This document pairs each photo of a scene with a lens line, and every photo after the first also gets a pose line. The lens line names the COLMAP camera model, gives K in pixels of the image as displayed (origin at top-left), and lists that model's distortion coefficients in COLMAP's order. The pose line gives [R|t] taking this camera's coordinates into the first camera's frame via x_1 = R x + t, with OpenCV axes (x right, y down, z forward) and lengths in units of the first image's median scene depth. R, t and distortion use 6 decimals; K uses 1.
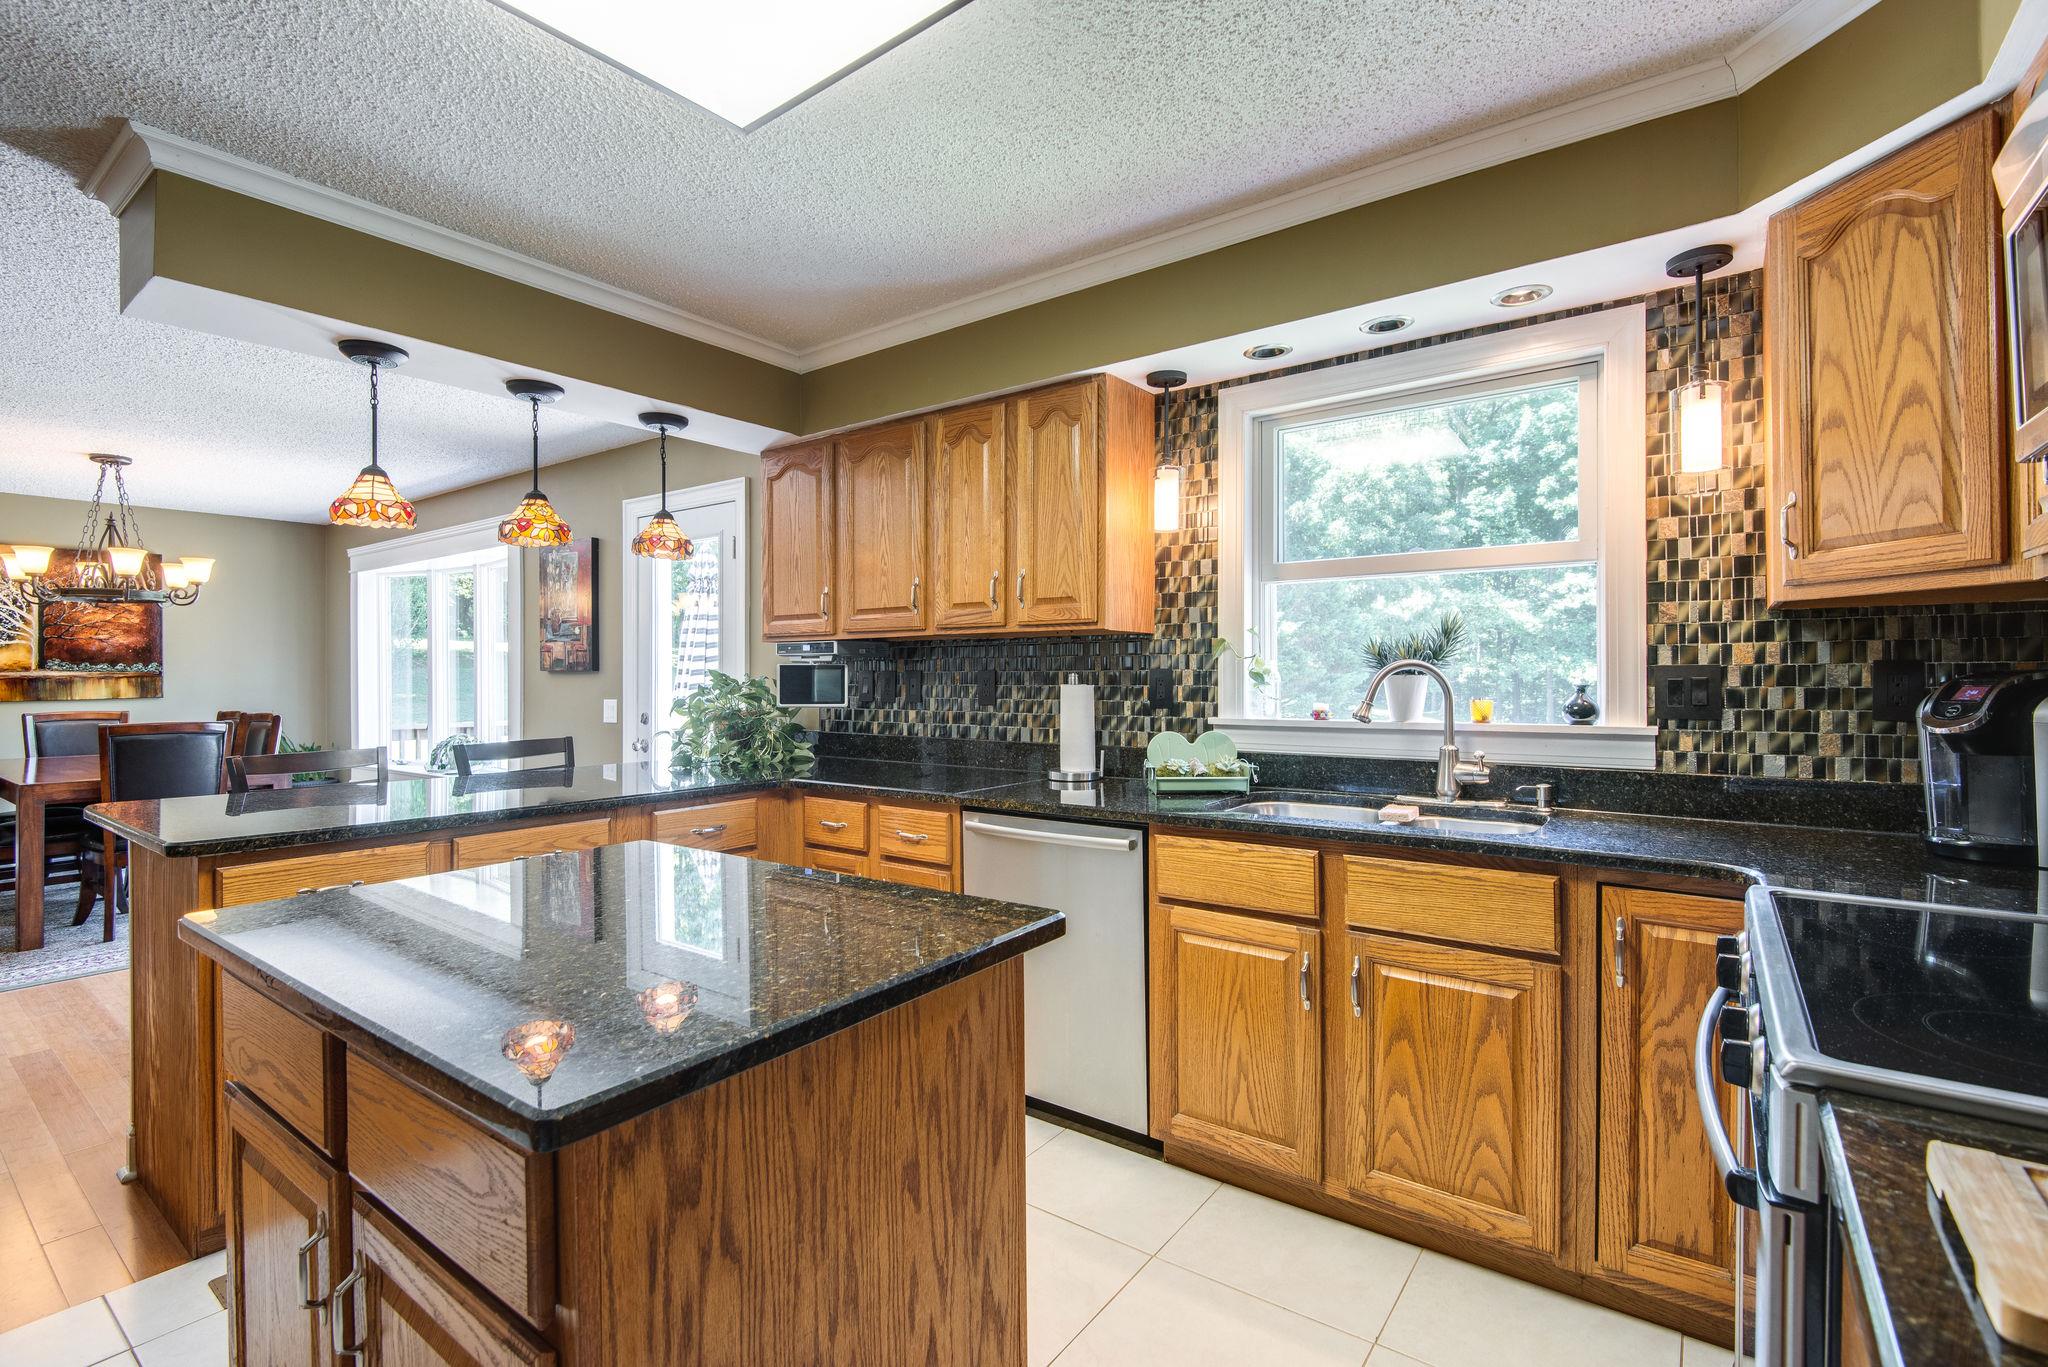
lens RADIAL K [[925.3, 0, 1024.3], [0, 925.3, 679.0], [0, 0, 1]] dist [-0.013950, -0.000212]
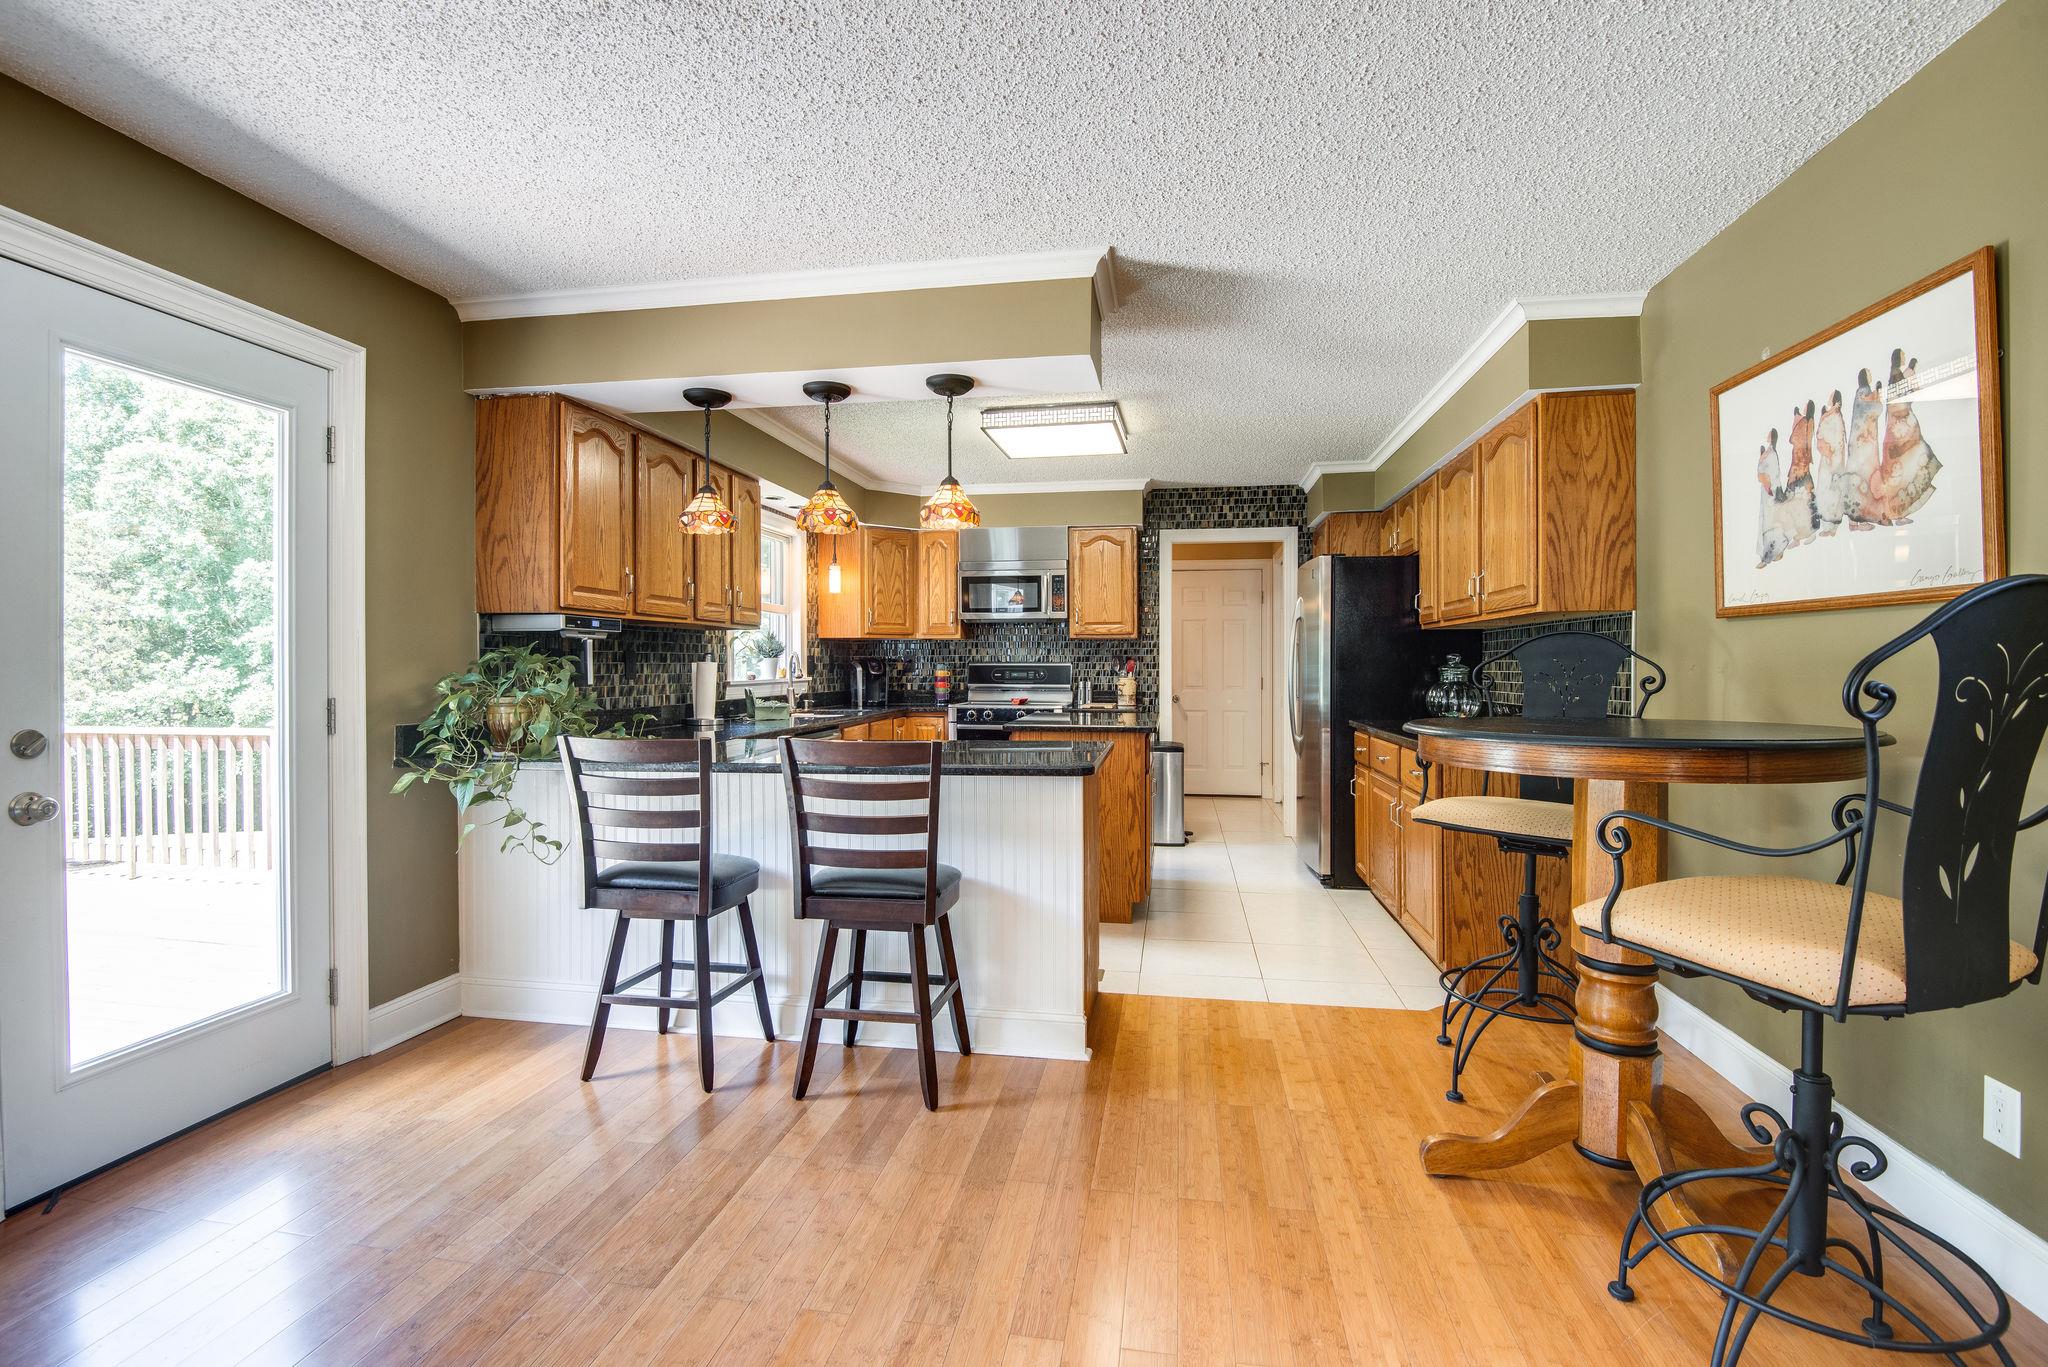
lens RADIAL K [[925.3, 0, 1024.6], [0, 925.3, 676.0], [0, 0, 1]] dist [-0.013950, -0.000212]
pose [[-0.462216, -0.007142, 0.886739, -1.357081], [0.007533, 0.999900, 0.011980, 0.013300], [-0.886736, 0.012217, -0.462115, 1.096207]]
